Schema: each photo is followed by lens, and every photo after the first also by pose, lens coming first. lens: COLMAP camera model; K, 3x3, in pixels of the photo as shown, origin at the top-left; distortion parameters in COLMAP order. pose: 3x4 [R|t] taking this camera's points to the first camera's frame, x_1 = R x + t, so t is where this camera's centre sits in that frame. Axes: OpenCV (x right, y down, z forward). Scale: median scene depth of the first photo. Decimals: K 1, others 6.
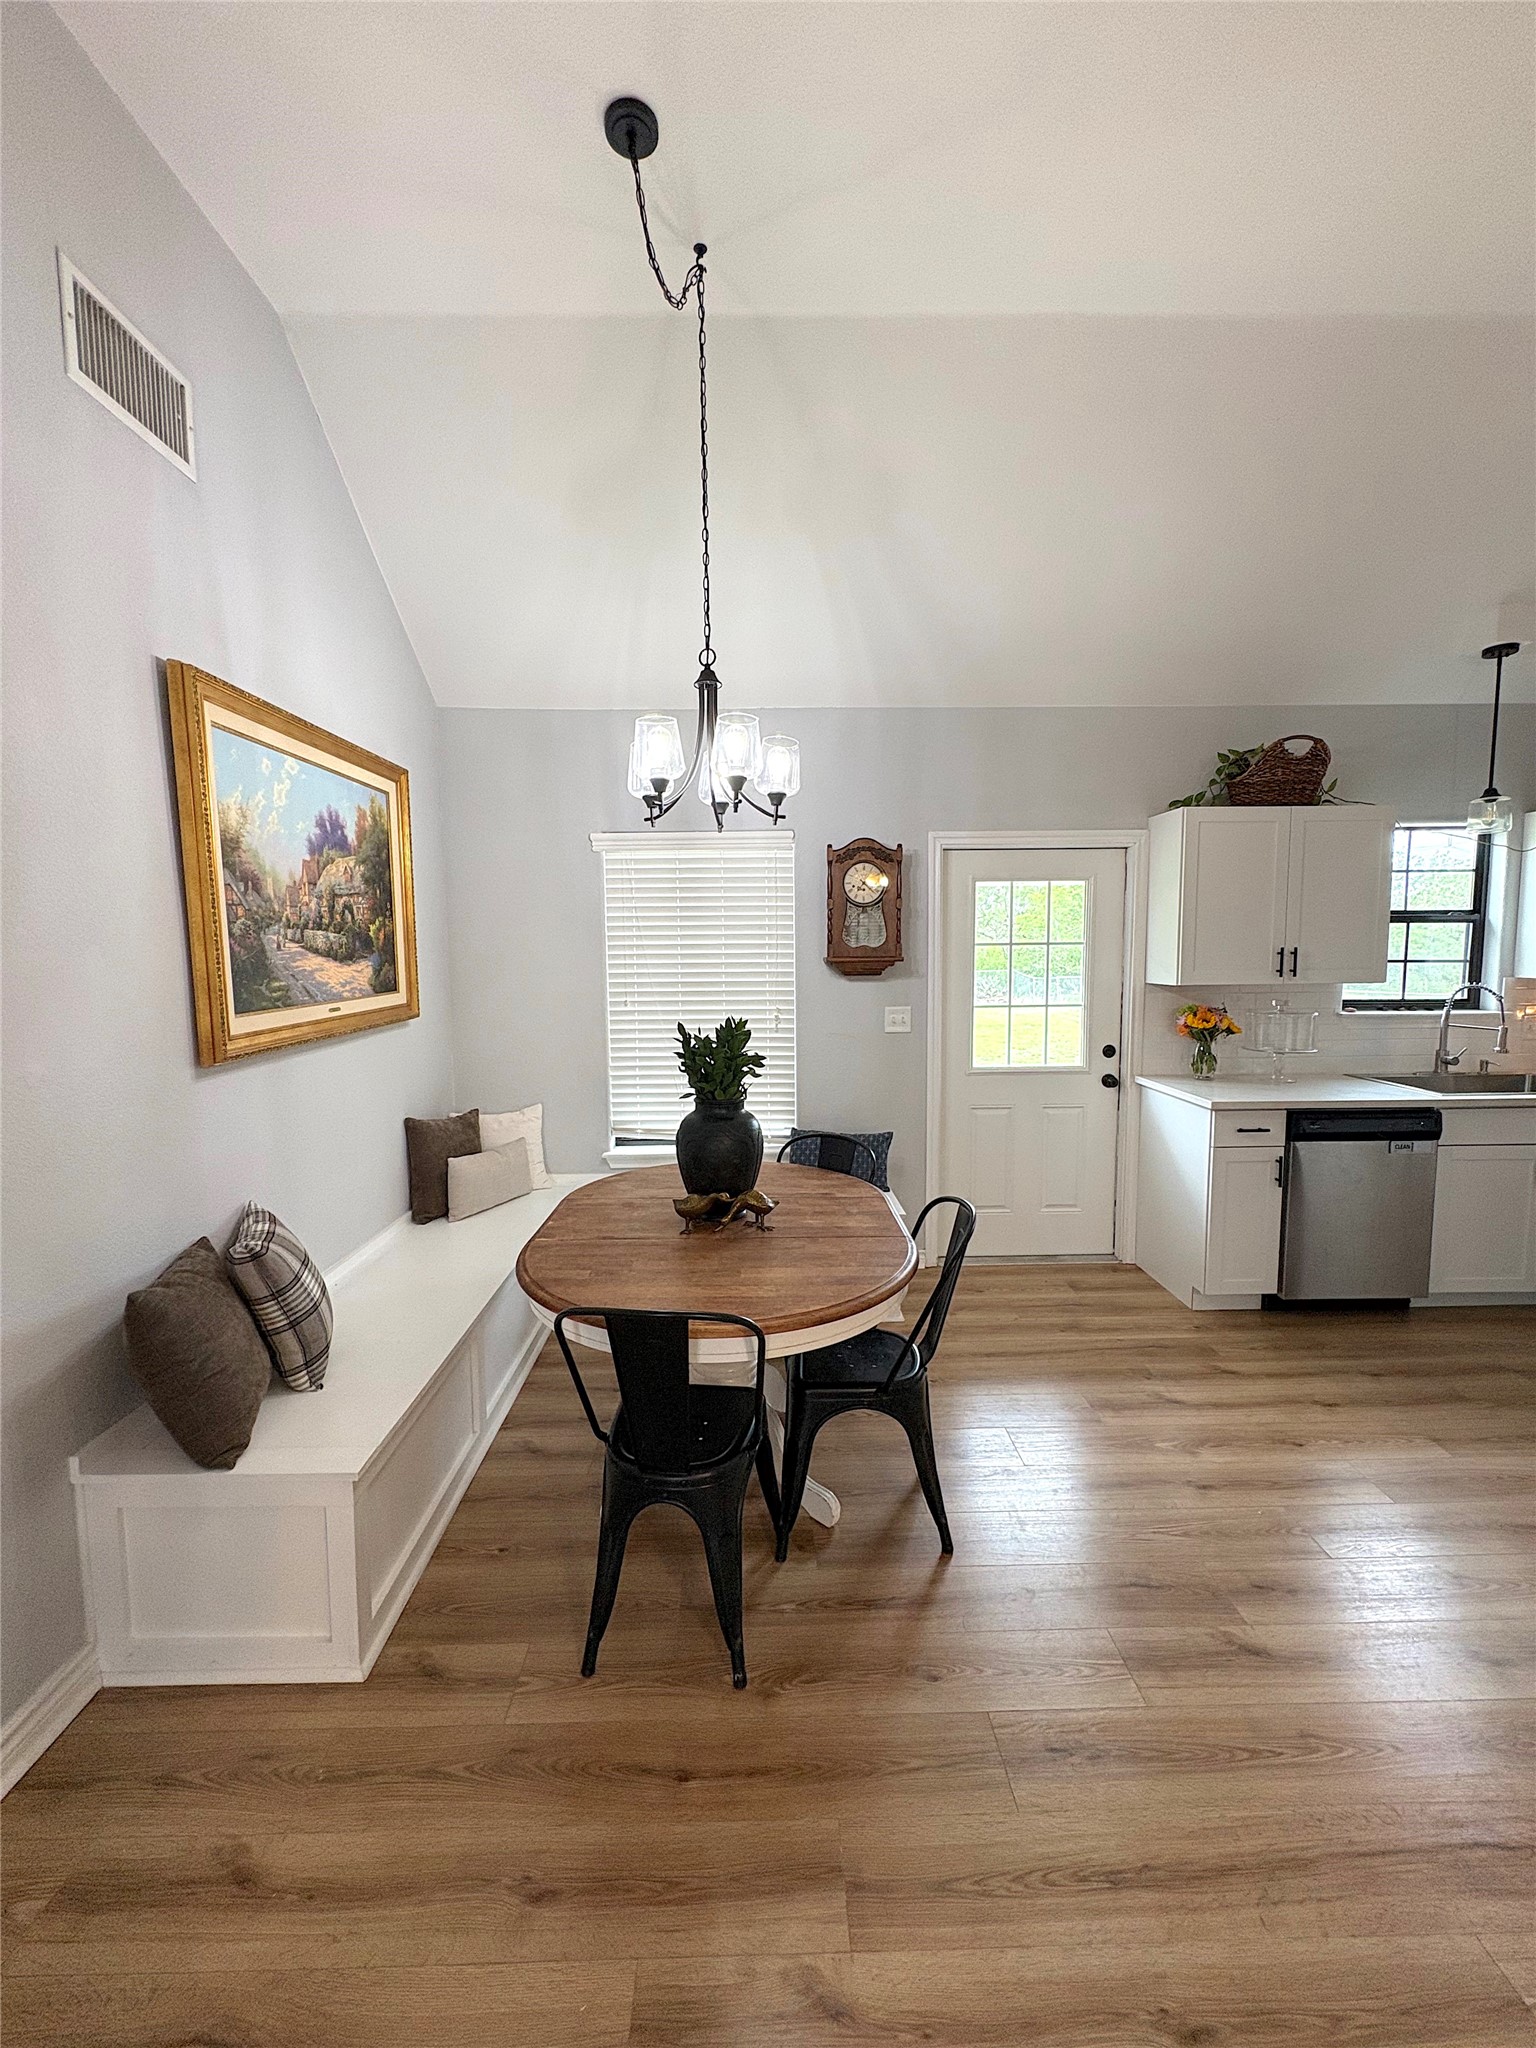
lens RADIAL K [[811.2, 0, 767.9], [0, 811.2, 1022.6], [0, 0, 1]] dist [-0.000391, 0.000066]
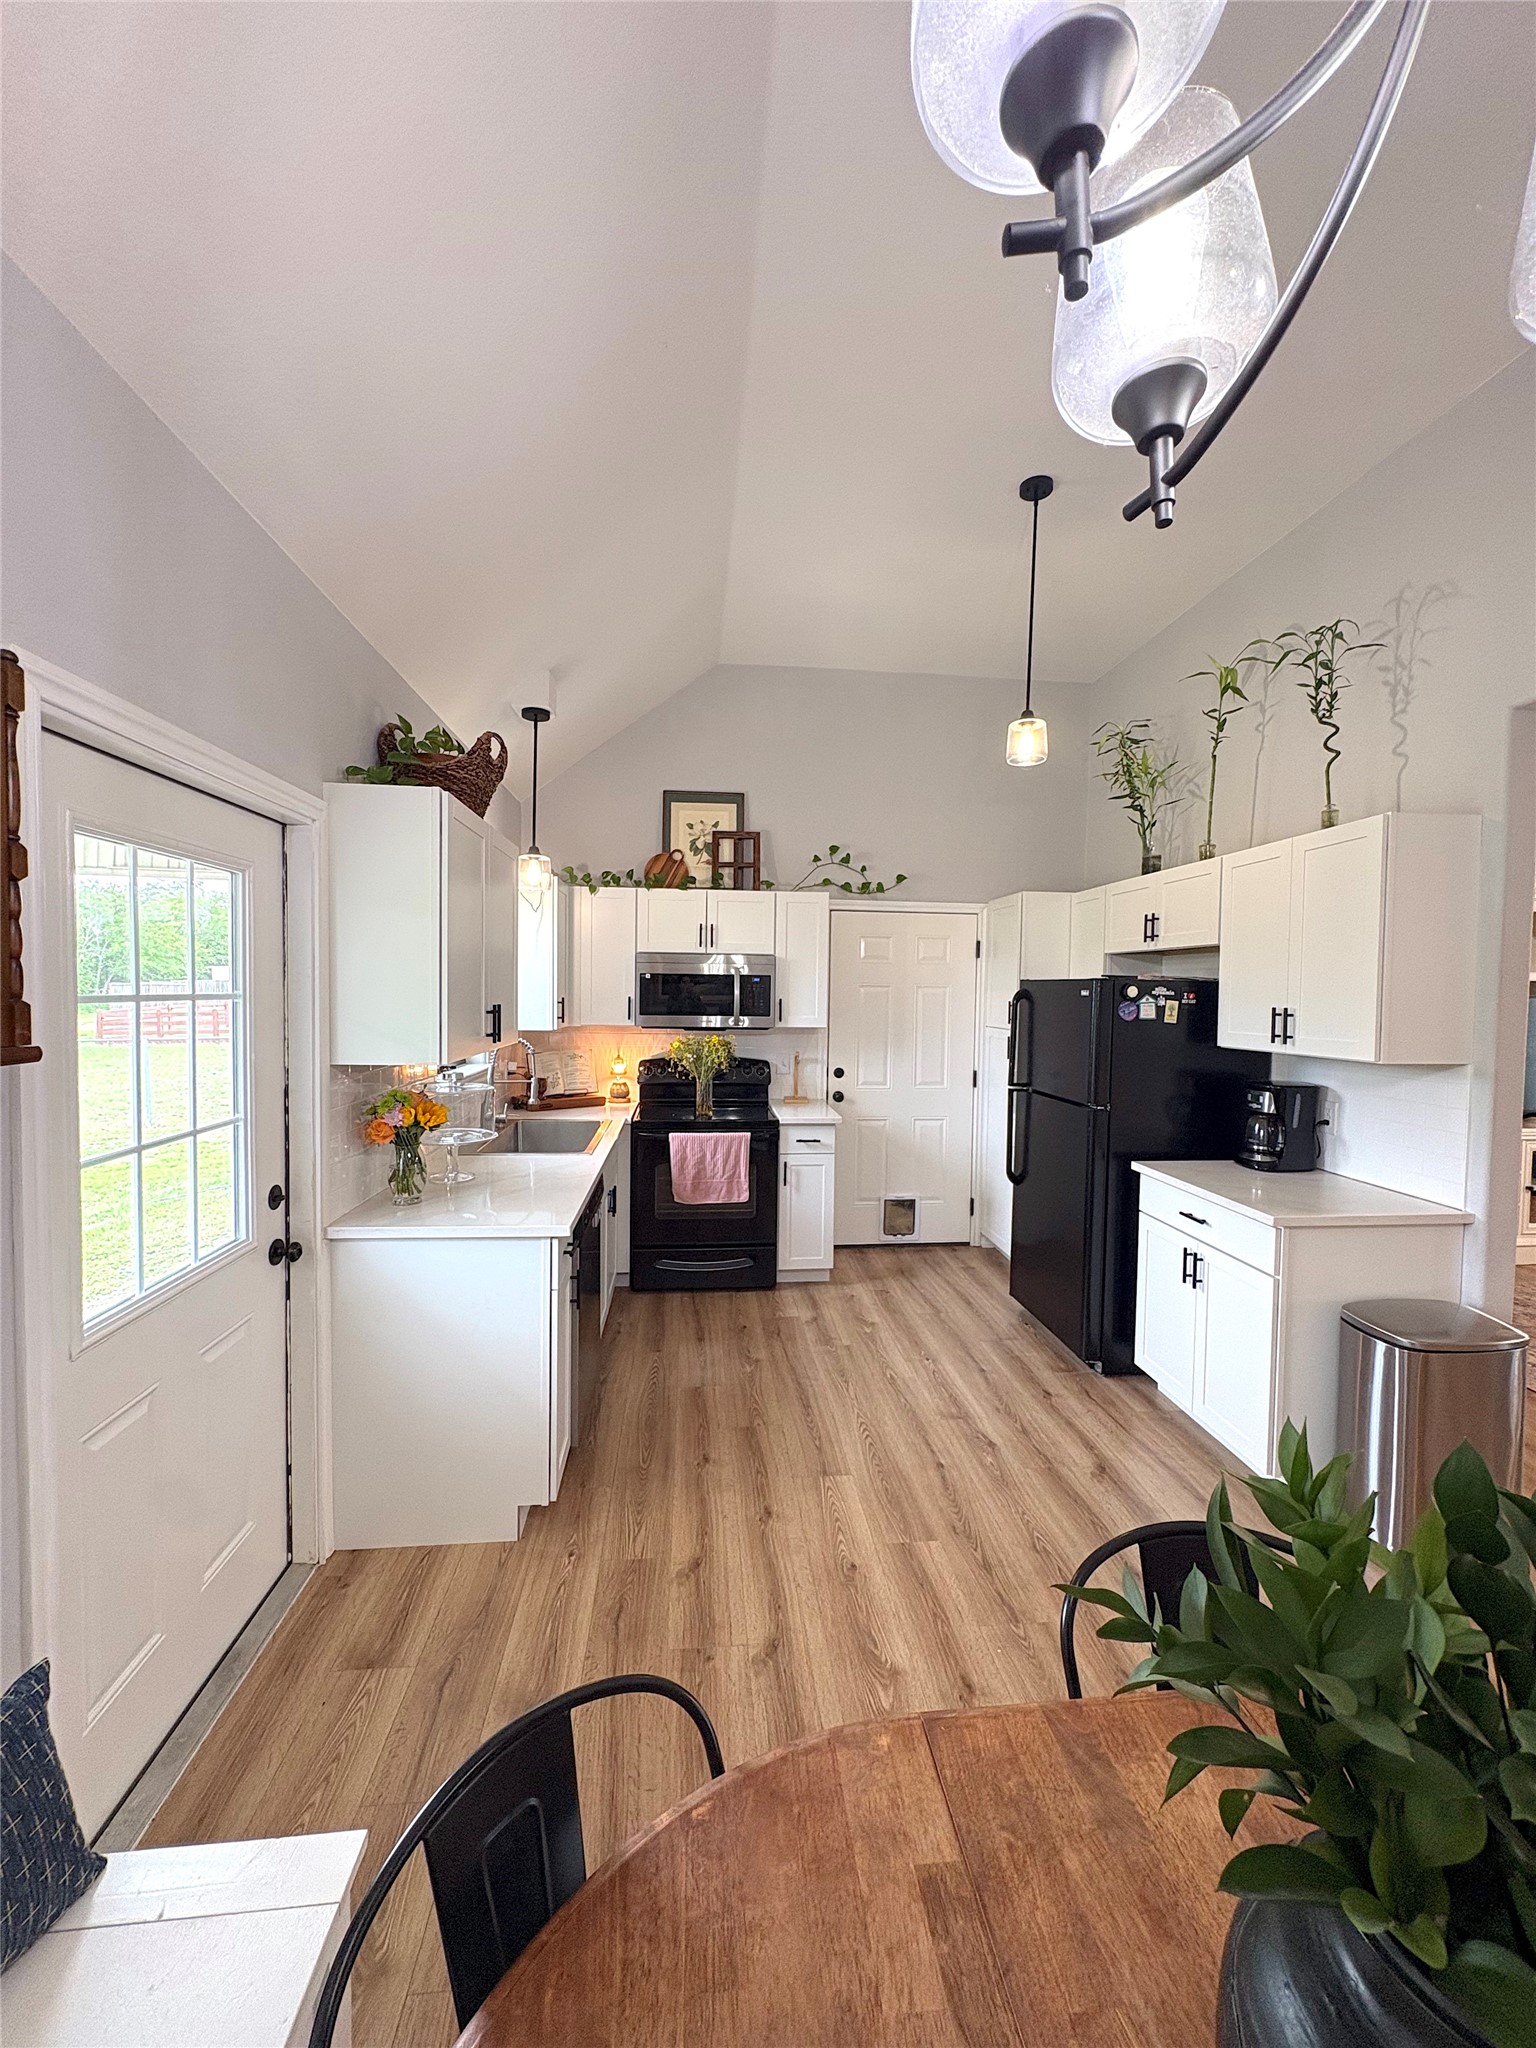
lens RADIAL K [[811.2, 0, 767.7], [0, 811.2, 1023.8], [0, 0, 1]] dist [-0.000391, 0.000066]
pose [[-0.075288, -0.032825, 0.996621, -0.153711], [0.076456, 0.996326, 0.038591, -0.086131], [-0.994226, 0.079103, -0.072502, 0.815853]]
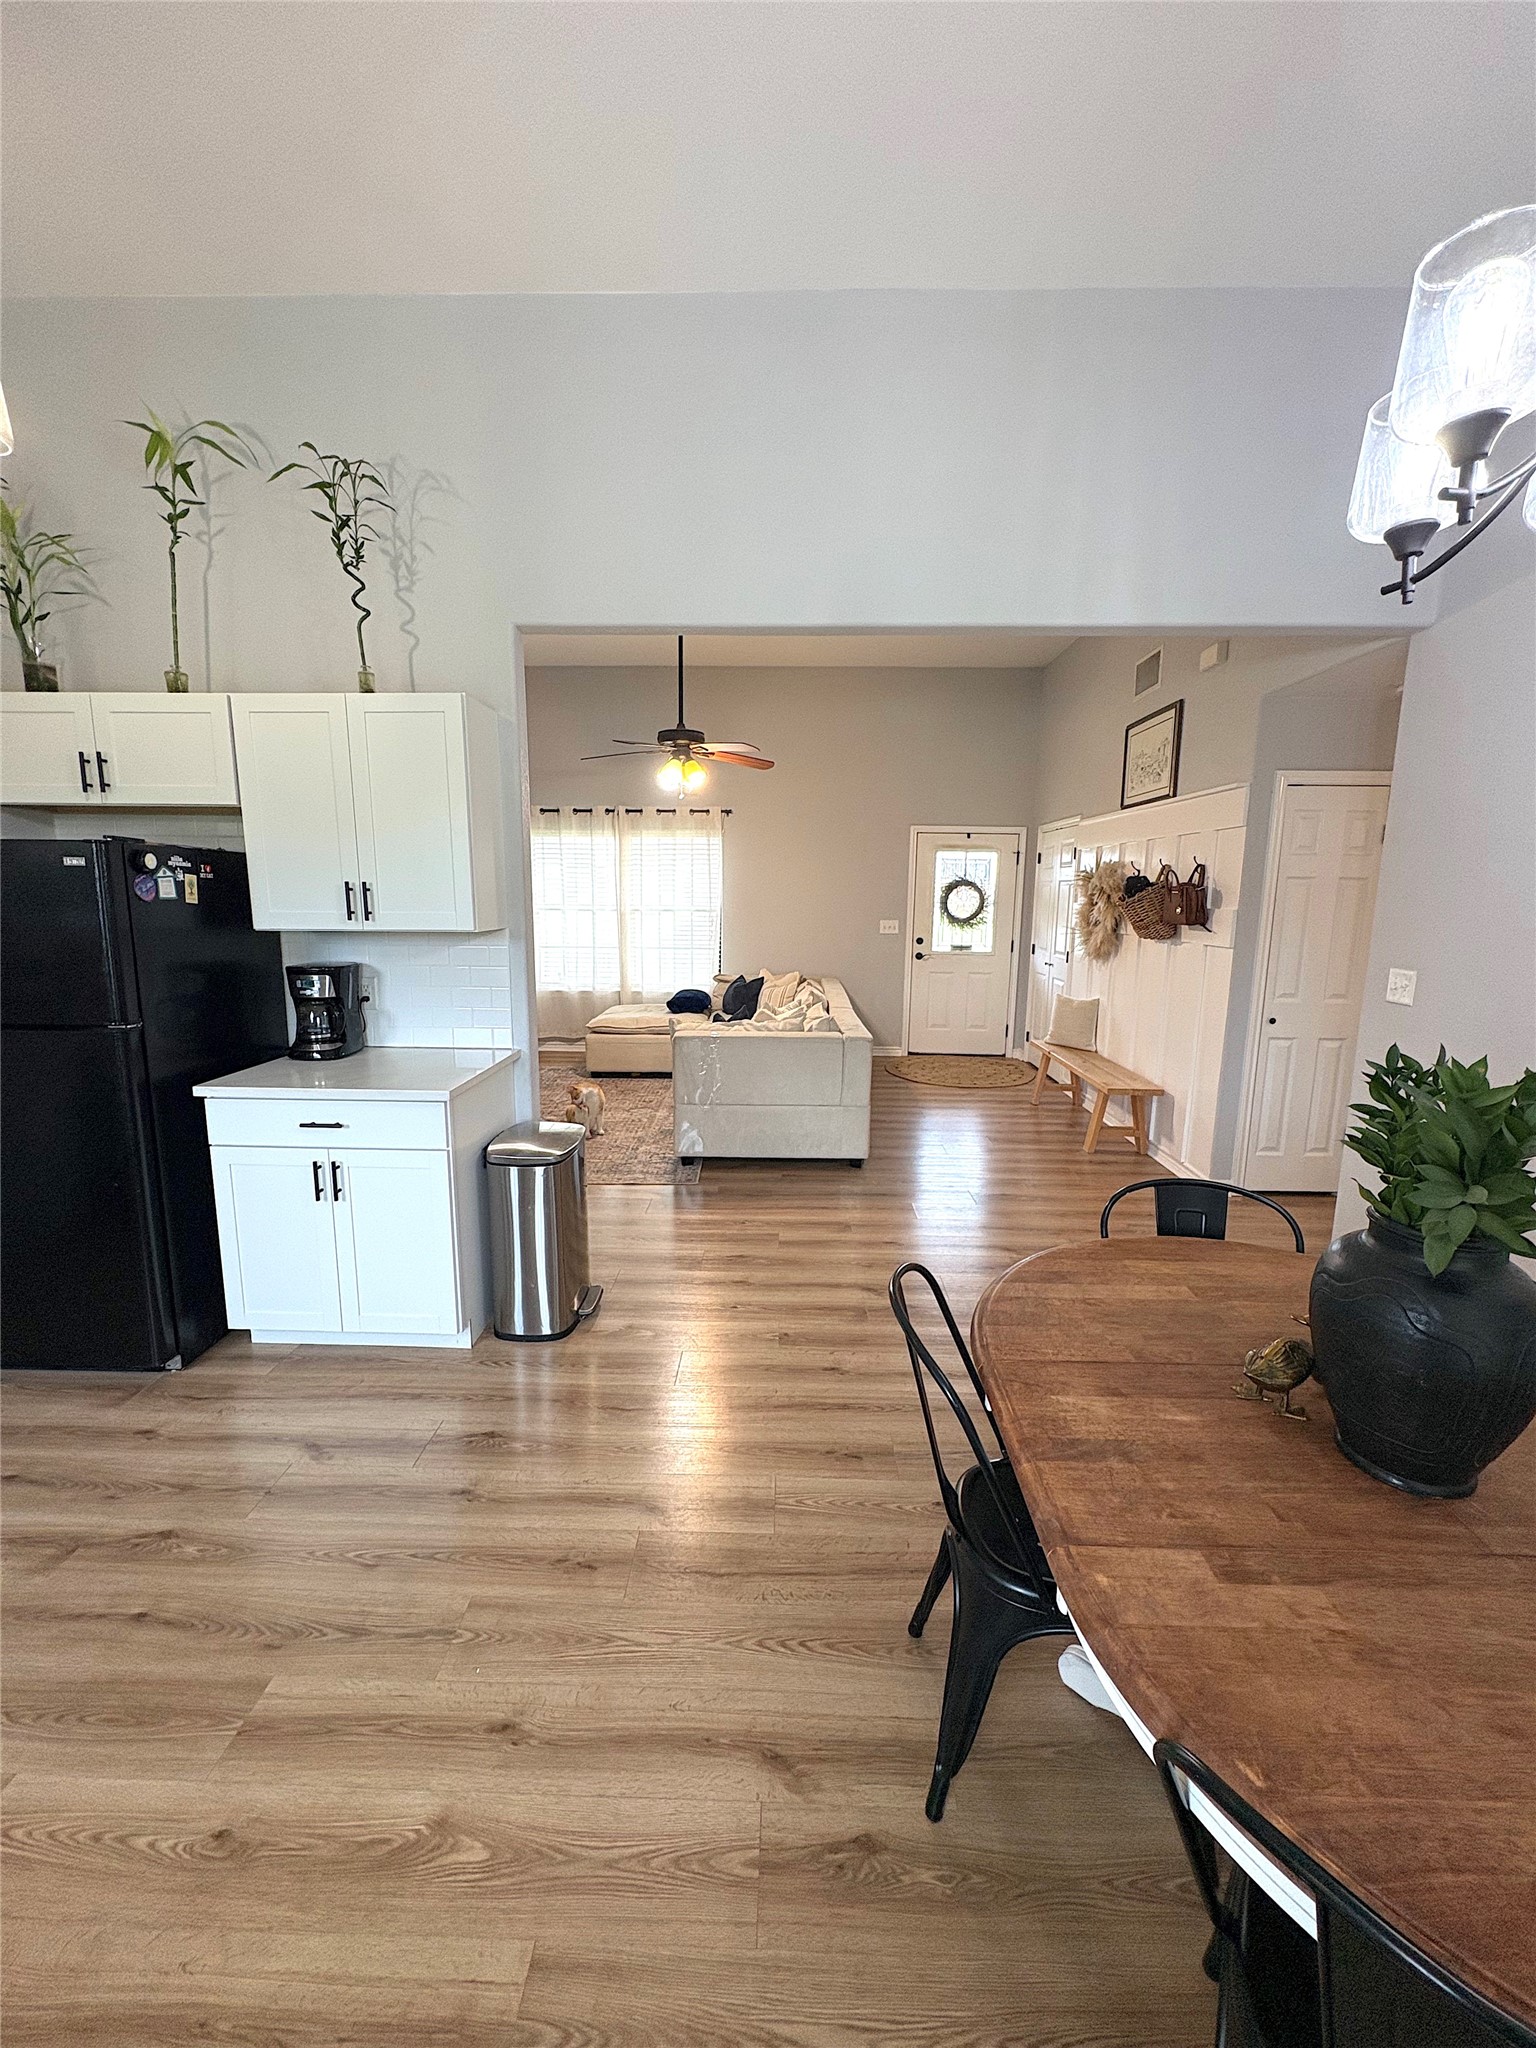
lens RADIAL K [[811.2, 0, 768.4], [0, 811.2, 1023.5], [0, 0, 1]] dist [-0.000391, 0.000066]
pose [[-0.999001, -0.006999, 0.044146, 0.205150], [0.004068, 0.969325, 0.245747, -0.088008], [-0.044512, 0.245681, -0.968328, 1.002502]]
